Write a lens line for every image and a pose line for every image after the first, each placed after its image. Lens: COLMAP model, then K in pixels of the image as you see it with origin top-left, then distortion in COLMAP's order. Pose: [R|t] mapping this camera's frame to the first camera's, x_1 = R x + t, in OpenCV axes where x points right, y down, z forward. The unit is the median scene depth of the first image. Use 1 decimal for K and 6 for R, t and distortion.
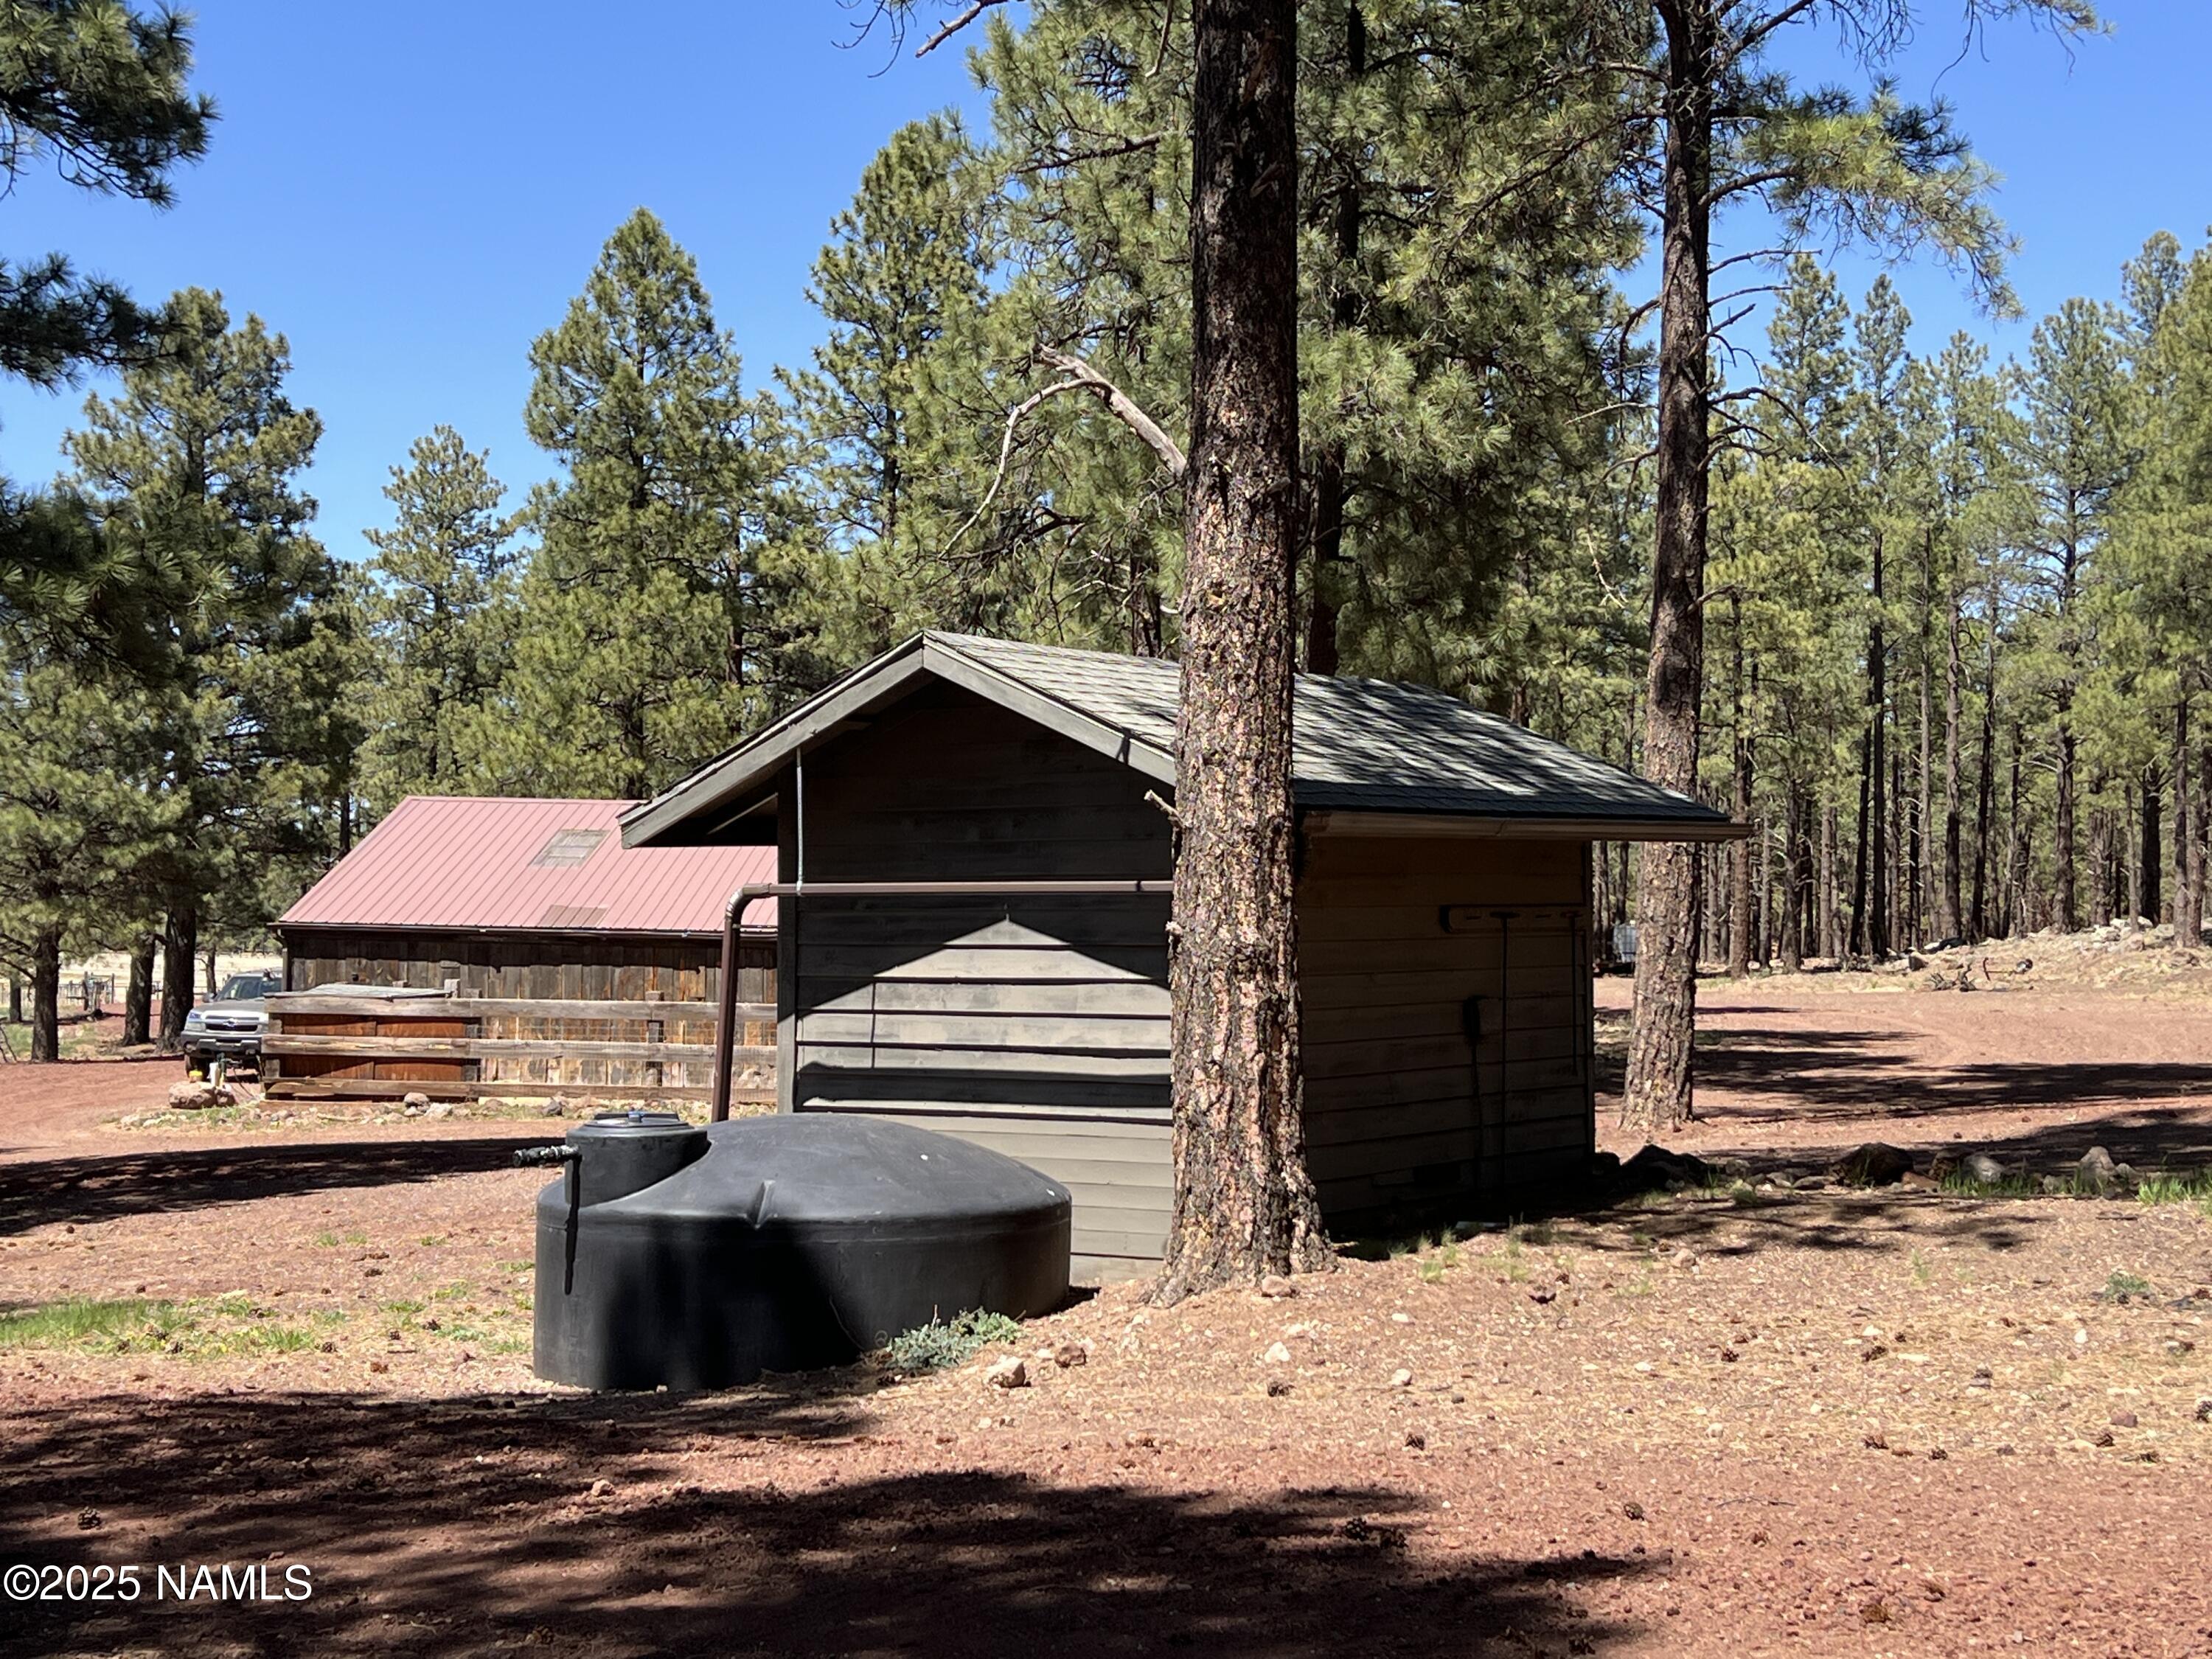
lens RADIAL K [[3688.2, 0, 1107.4], [0, 3688.2, 837.4], [0, 0, 1]] dist [0.007930, -1.213882]
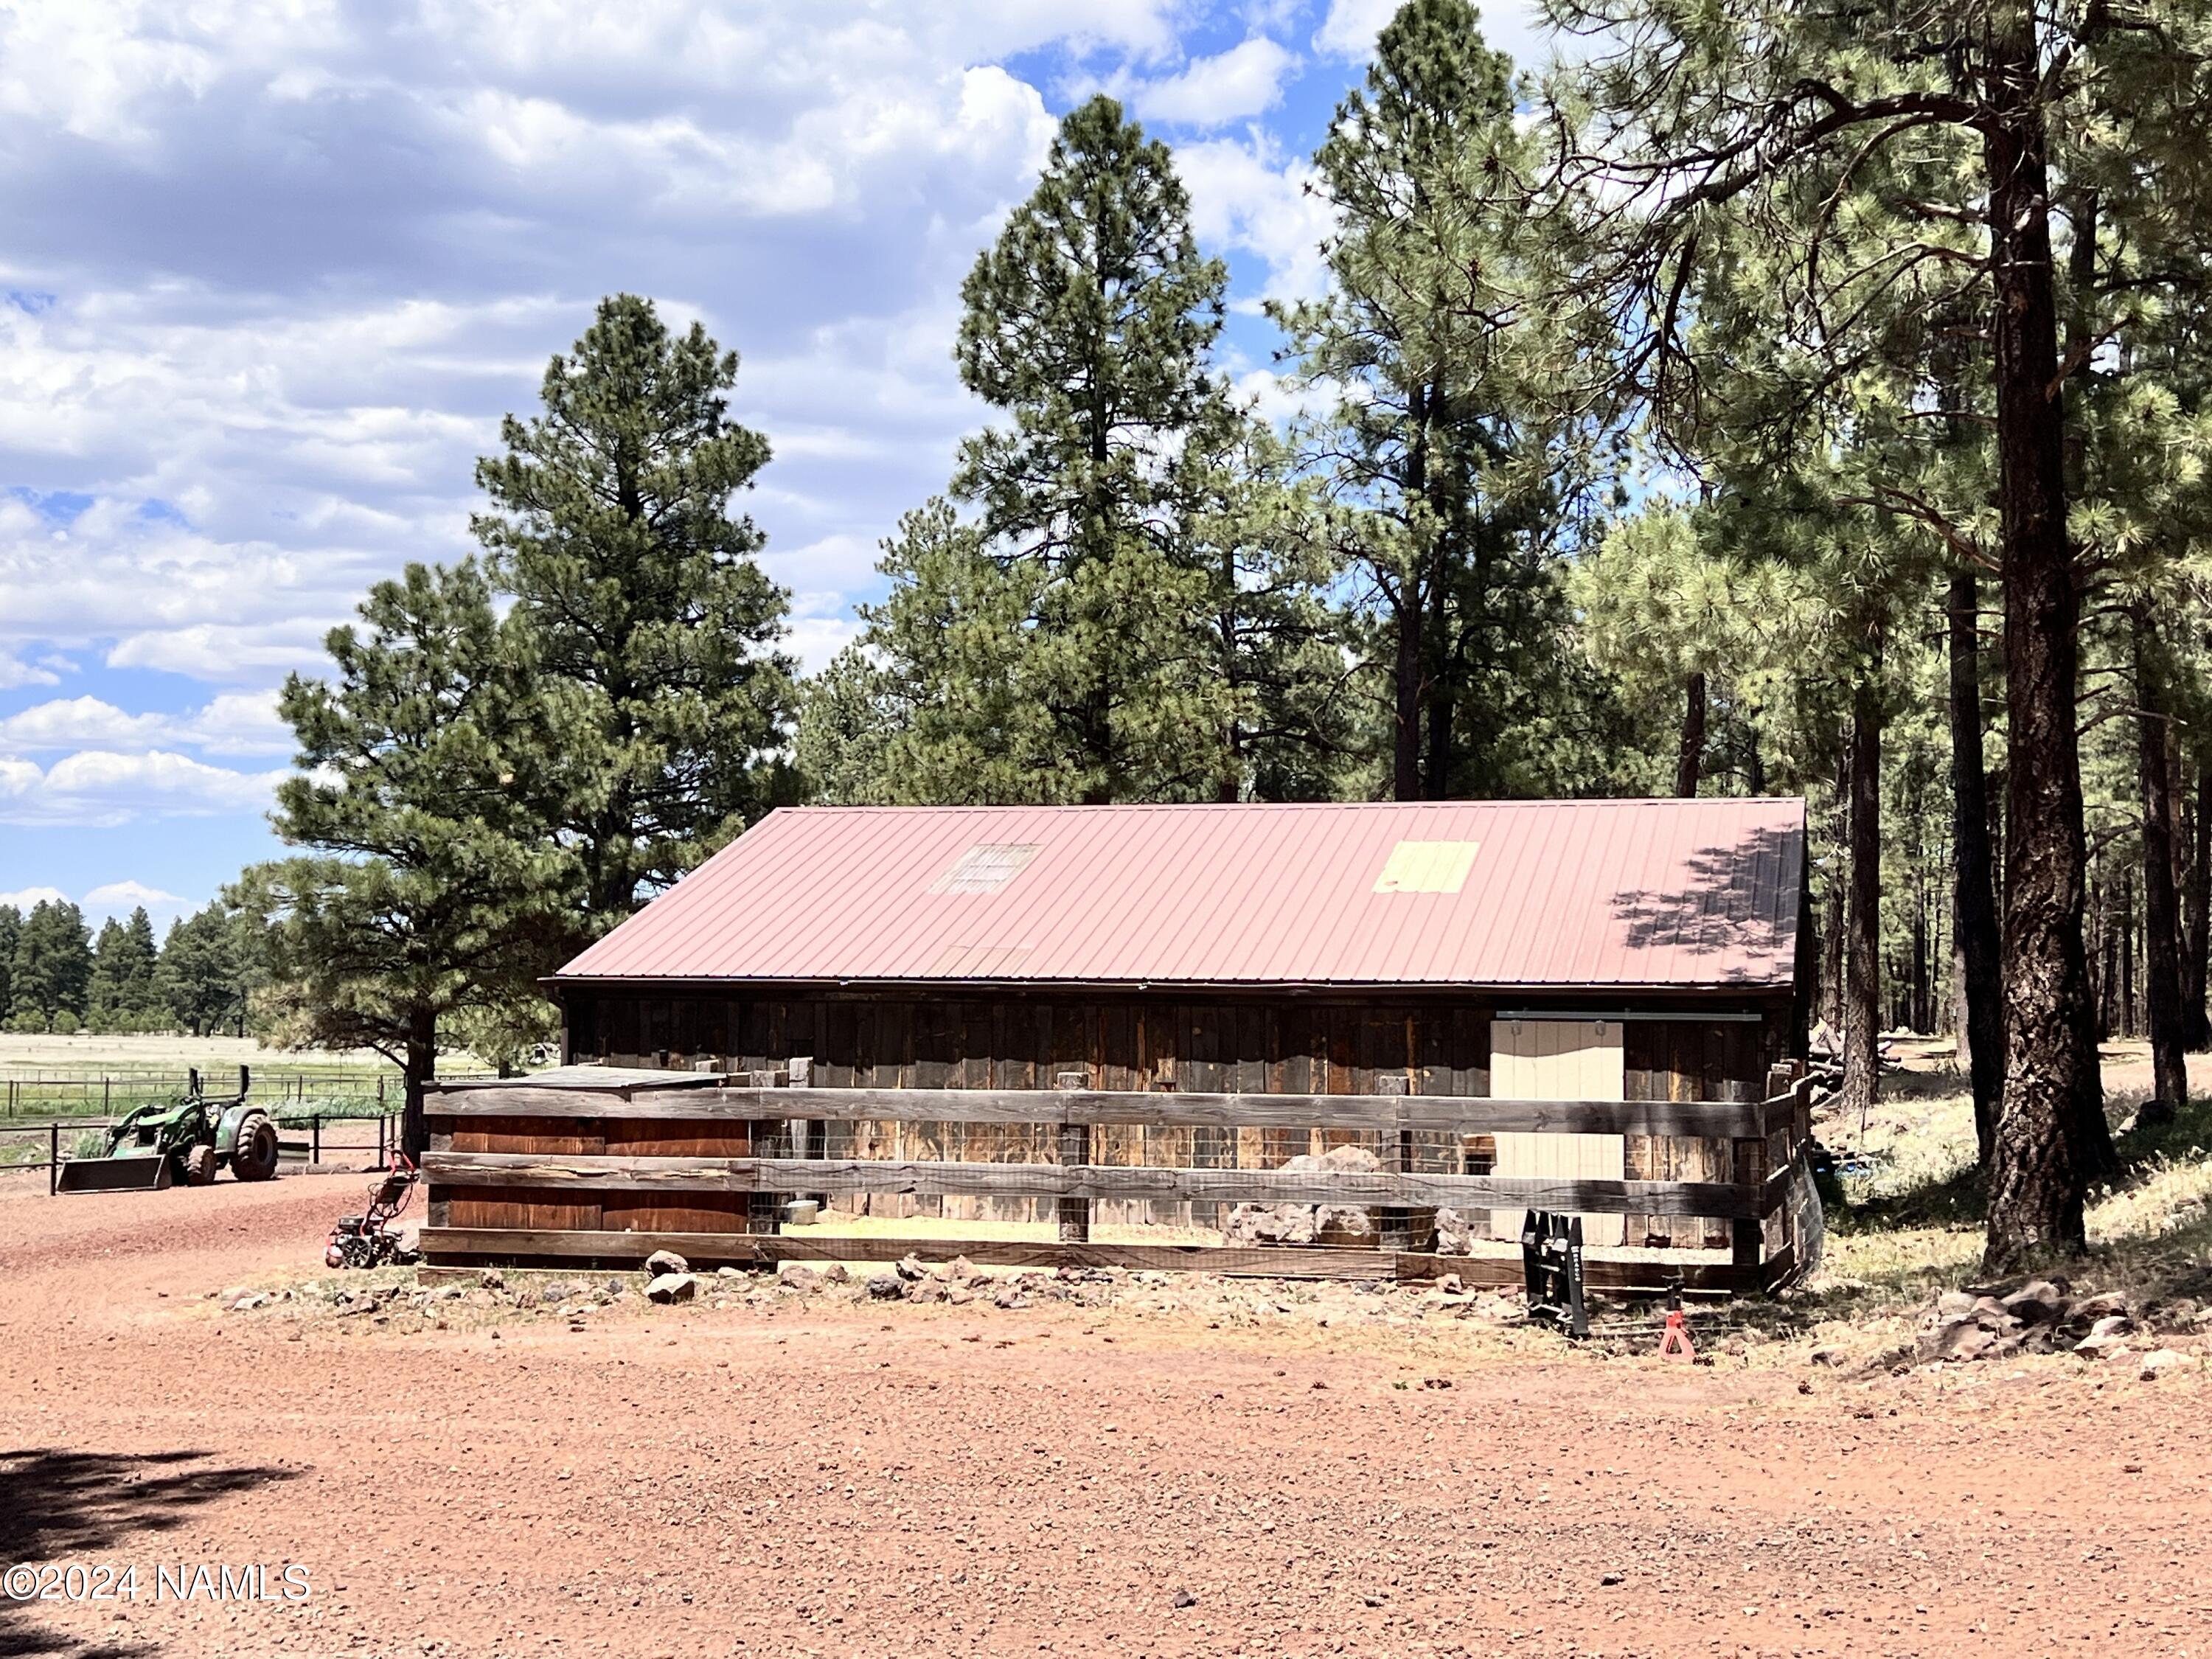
lens RADIAL K [[2929.6, 0, 1105.8], [0, 2929.6, 827.7], [0, 0, 1]] dist [0.134520, -0.030819]
pose [[0.989035, -0.017782, -0.146609, -0.034617], [0.011689, 0.999036, -0.042321, 0.015722], [0.147220, 0.040143, 0.988289, 0.377190]]
